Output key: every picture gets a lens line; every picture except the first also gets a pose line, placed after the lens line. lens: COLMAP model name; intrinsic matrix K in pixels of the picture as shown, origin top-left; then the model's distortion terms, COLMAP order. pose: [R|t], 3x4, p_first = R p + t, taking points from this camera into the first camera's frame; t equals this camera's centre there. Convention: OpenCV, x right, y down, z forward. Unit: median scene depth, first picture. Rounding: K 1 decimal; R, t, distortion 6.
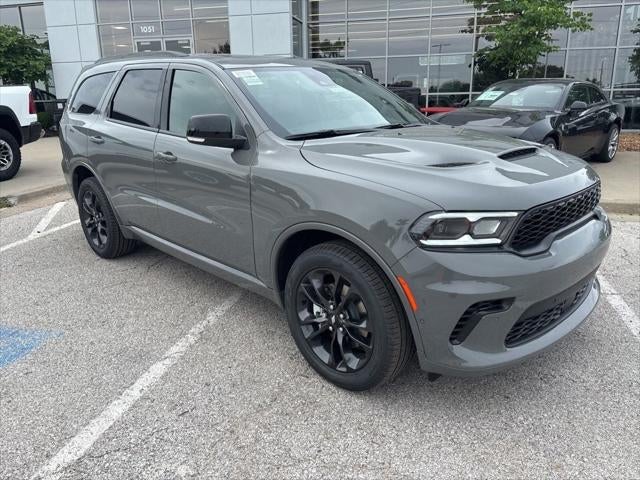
lens RADIAL K [[484.4, 0, 321.1], [0, 484.4, 246.2], [0, 0, 1]] dist [0.051136, -0.061990]
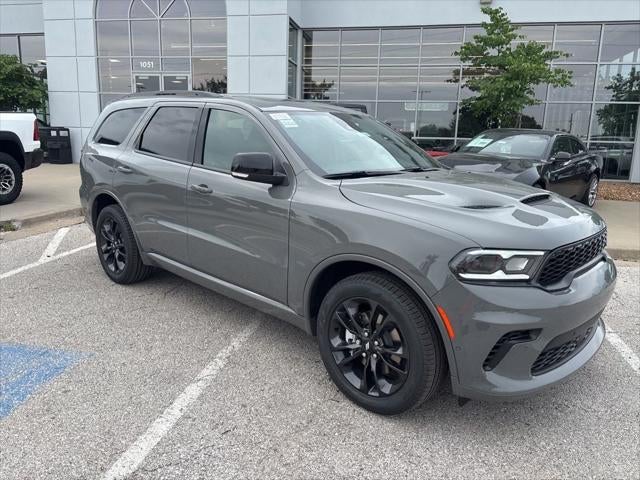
lens RADIAL K [[485.6, 0, 316.1], [0, 485.6, 244.6], [0, 0, 1]] dist [0.046319, -0.053703]
pose [[0.998658, 0.035536, 0.037681, -0.122754], [-0.032583, 0.996555, -0.076265, 0.012779], [-0.040261, 0.074935, 0.996375, -0.073252]]
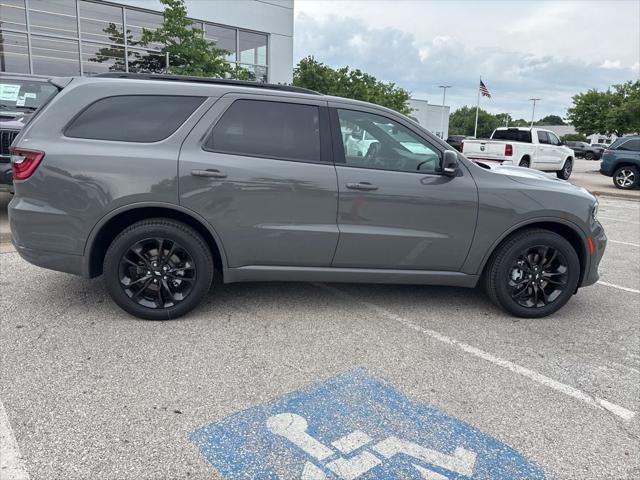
lens RADIAL K [[486.4, 0, 319.1], [0, 486.4, 238.3], [0, 0, 1]] dist [0.049637, -0.060287]
pose [[0.591809, -0.129707, 0.795574, -1.533949], [0.184617, 0.982545, 0.022858, -0.132801], [-0.784652, 0.133348, 0.605425, 0.504665]]
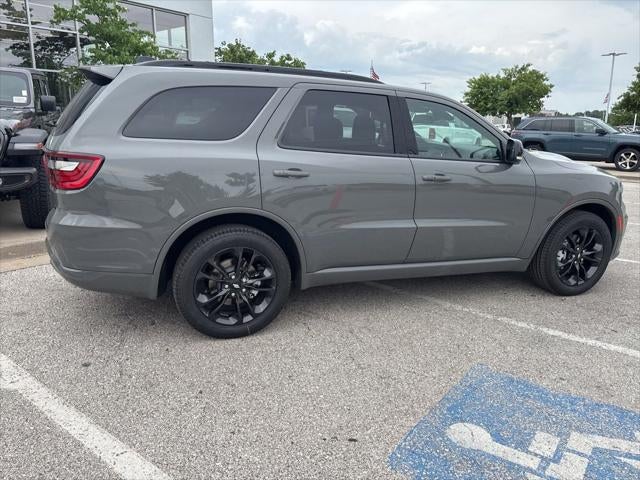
lens RADIAL K [[484.6, 0, 320.0], [0, 484.6, 240.0], [0, 0, 1]] dist [0.055895, -0.062552]
pose [[0.404332, -0.192286, 0.894171, -1.703945], [0.239329, 0.965829, 0.099474, -0.266059], [-0.882744, 0.173780, 0.436535, 0.939064]]
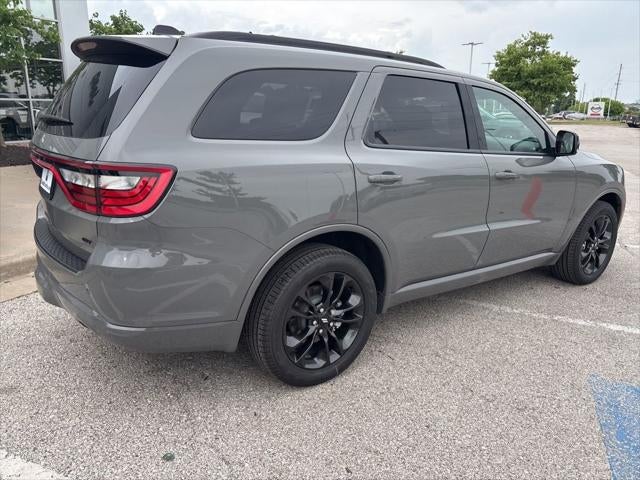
lens RADIAL K [[484.4, 0, 321.1], [0, 484.4, 246.2], [0, 0, 1]] dist [0.051136, -0.061990]
pose [[0.142732, -0.251779, 0.957202, -1.627773], [0.264909, 0.941538, 0.208158, -0.425315], [-0.953651, 0.223861, 0.201086, 1.432344]]
